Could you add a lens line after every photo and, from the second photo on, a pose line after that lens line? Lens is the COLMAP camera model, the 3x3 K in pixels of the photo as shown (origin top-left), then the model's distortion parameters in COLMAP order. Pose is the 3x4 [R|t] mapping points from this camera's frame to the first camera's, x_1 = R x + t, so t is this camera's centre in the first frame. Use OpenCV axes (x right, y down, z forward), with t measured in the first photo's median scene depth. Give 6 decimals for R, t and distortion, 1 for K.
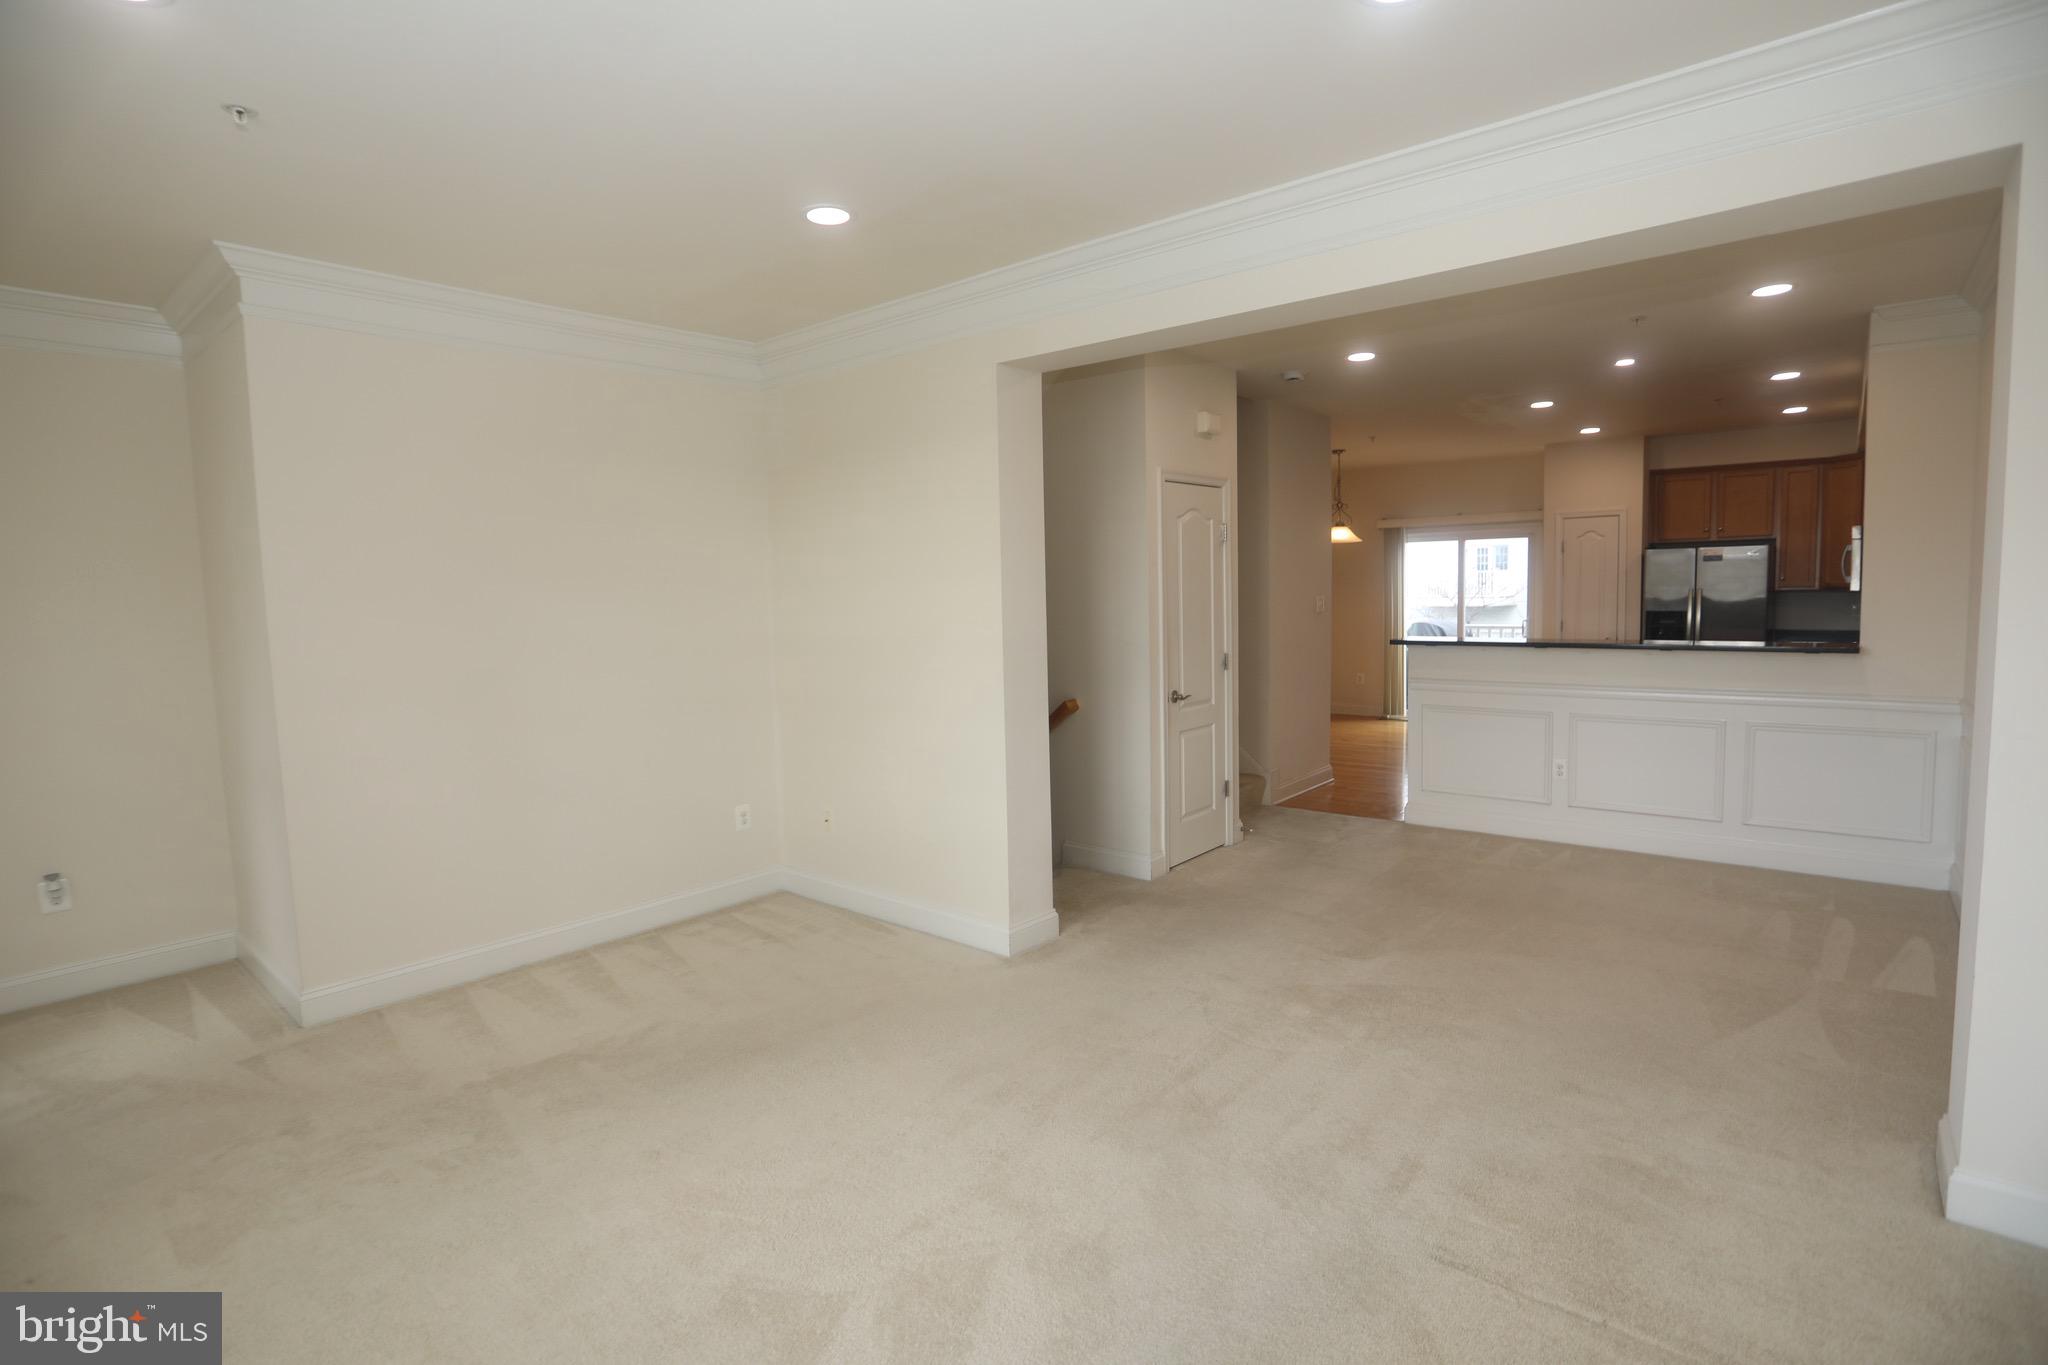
lens RADIAL K [[990.5, 0, 1016.6], [0, 990.5, 680.7], [0, 0, 1]] dist [-0.081463, 0.035551]
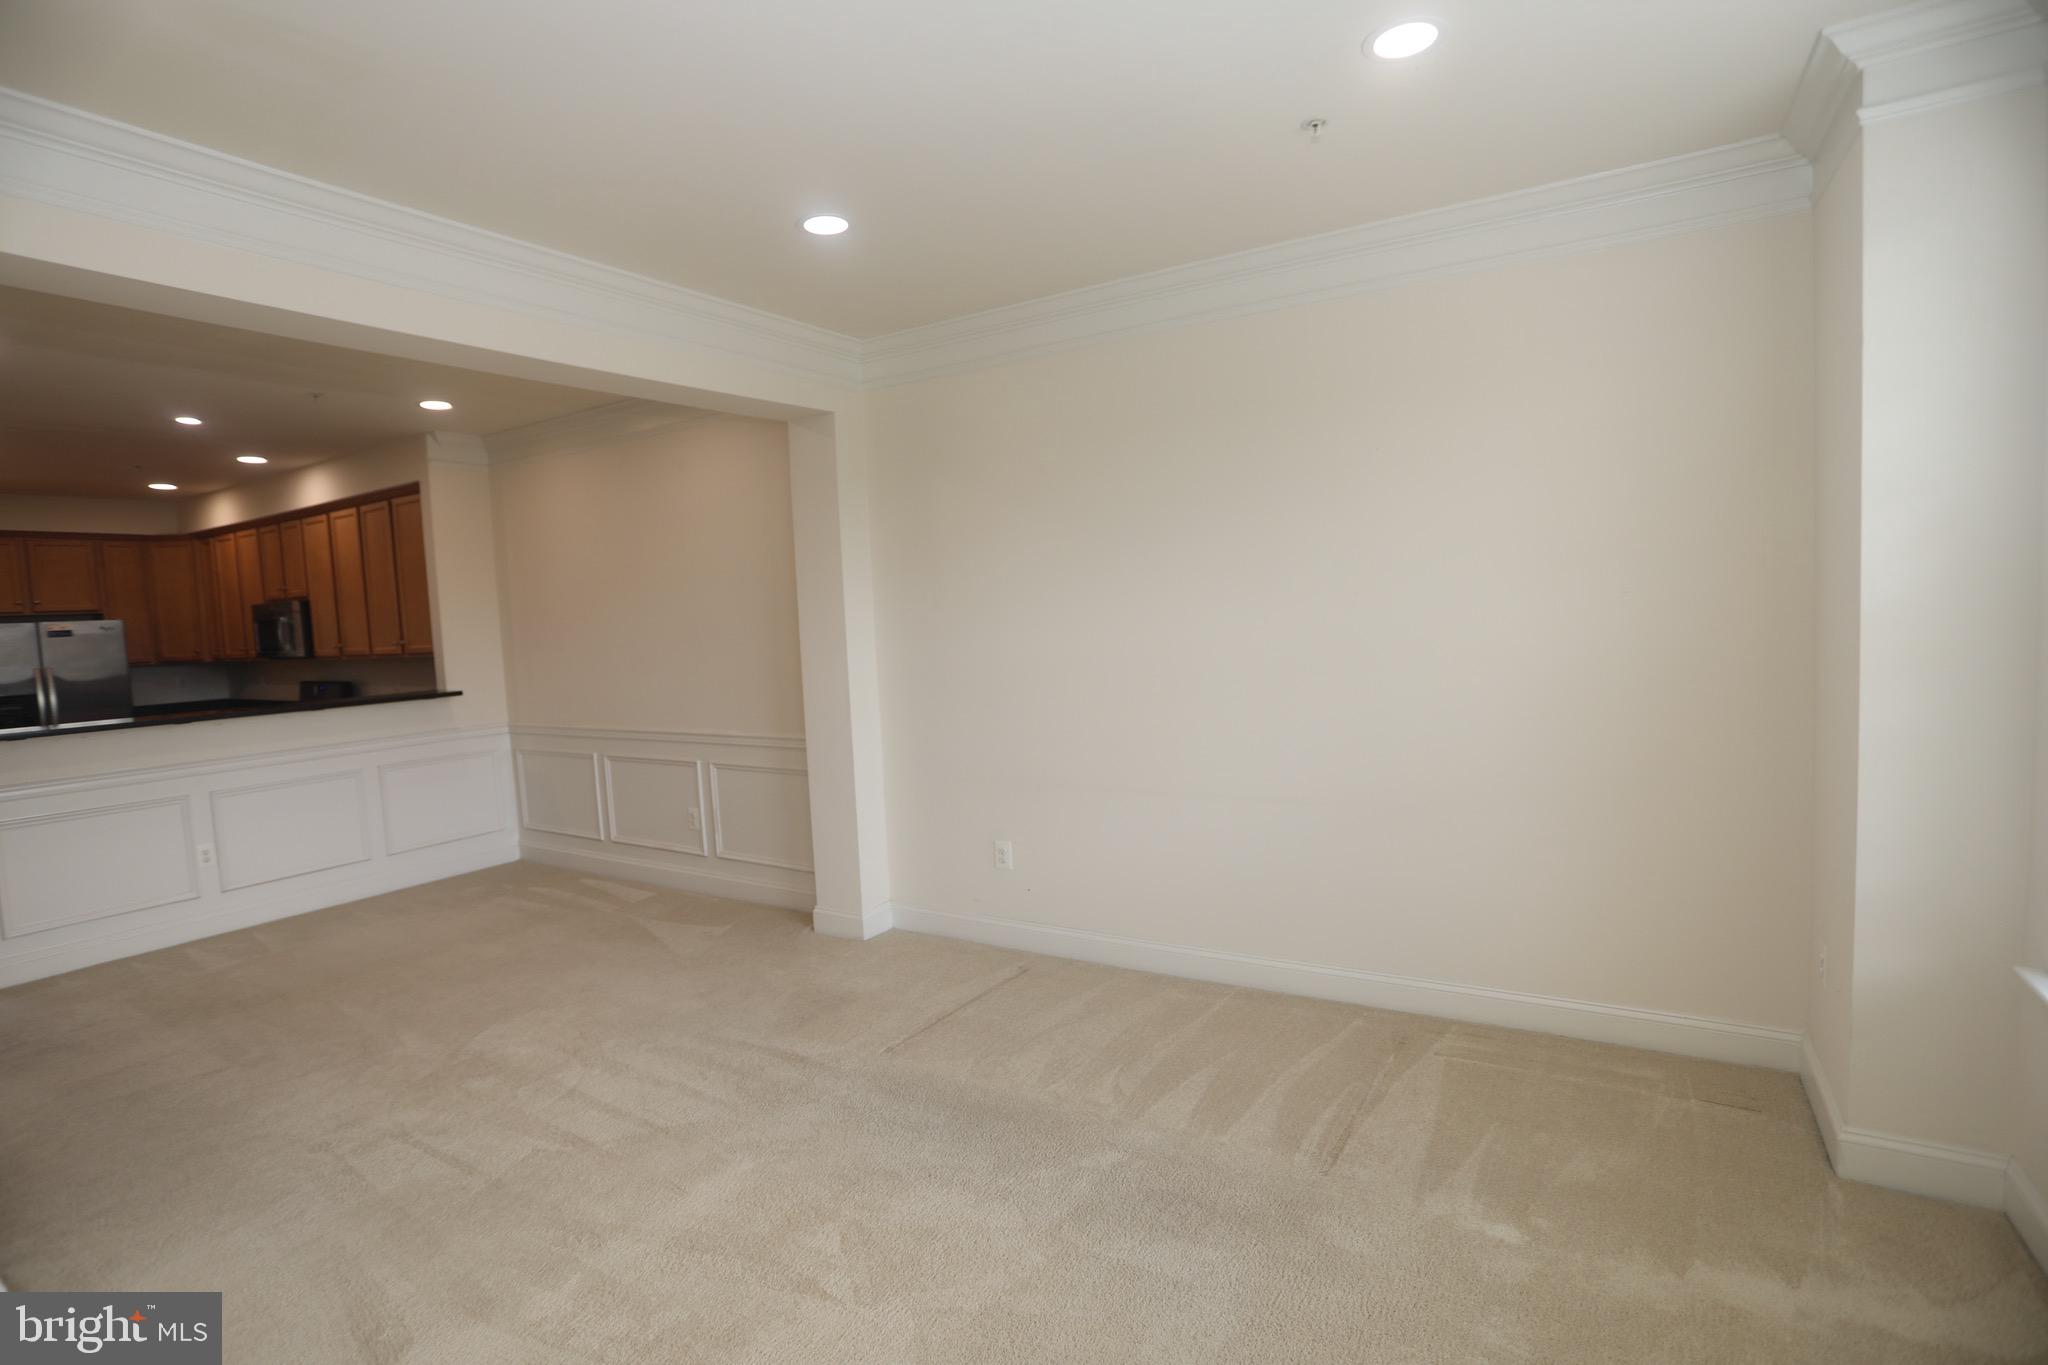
lens RADIAL K [[990.5, 0, 1016.6], [0, 990.5, 680.7], [0, 0, 1]] dist [-0.081463, 0.035551]
pose [[-0.149627, -0.041736, 0.987861, -0.292353], [0.137855, 0.988470, 0.062642, -0.014708], [-0.979085, 0.145554, -0.142148, 0.241253]]
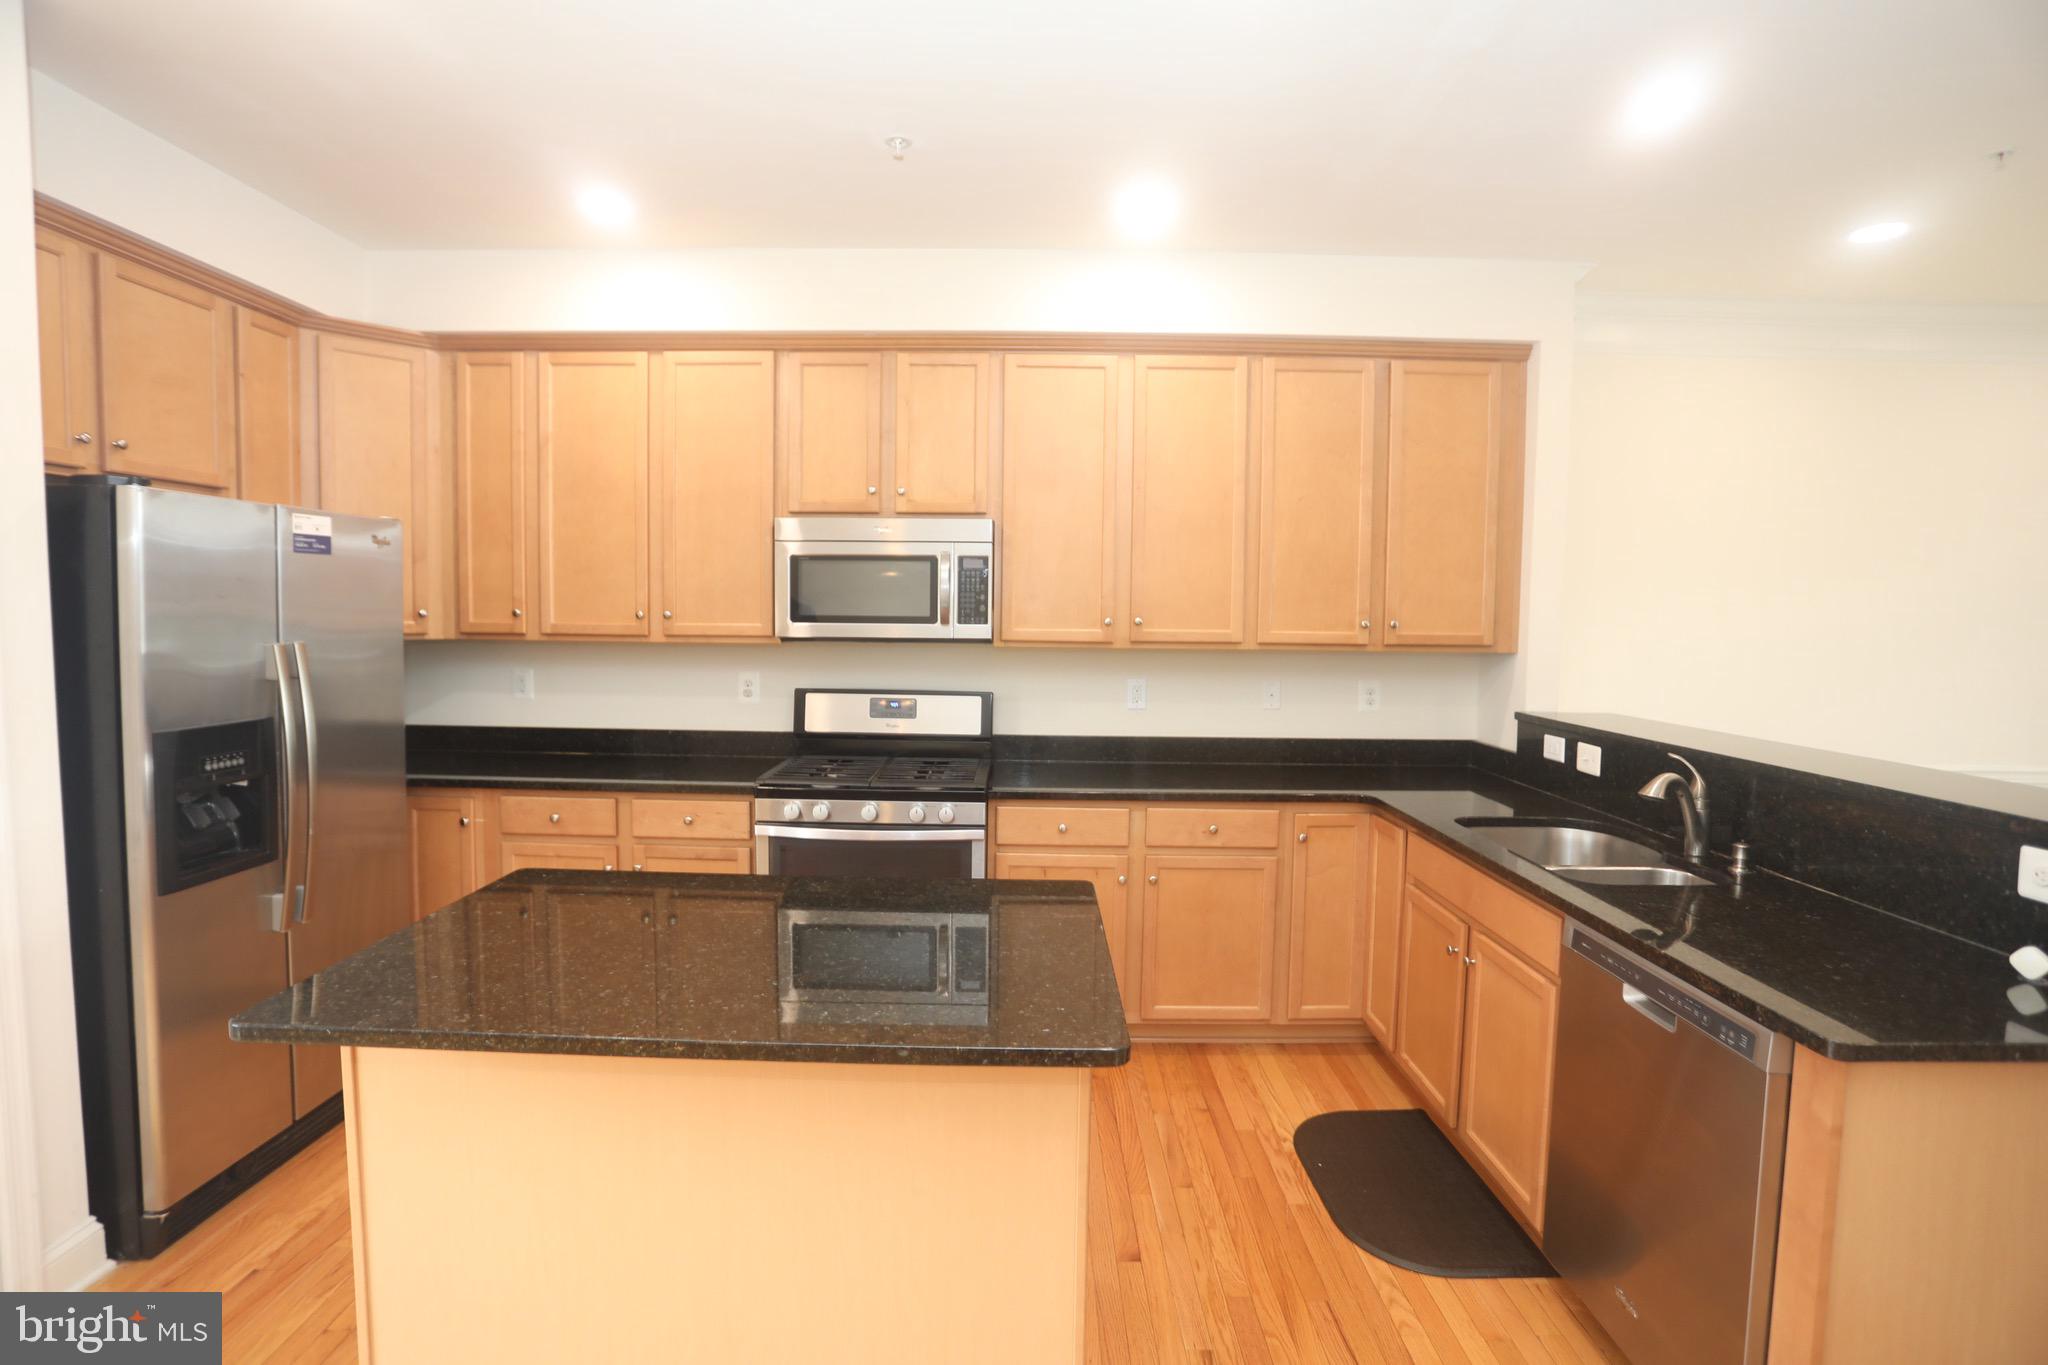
lens RADIAL K [[990.5, 0, 1016.6], [0, 990.5, 680.7], [0, 0, 1]] dist [-0.081463, 0.035551]
pose [[-0.642276, -0.045941, 0.765096, 0.325715], [0.069983, 0.990518, 0.118225, -0.102893], [-0.763272, 0.129477, -0.632970, 1.013581]]
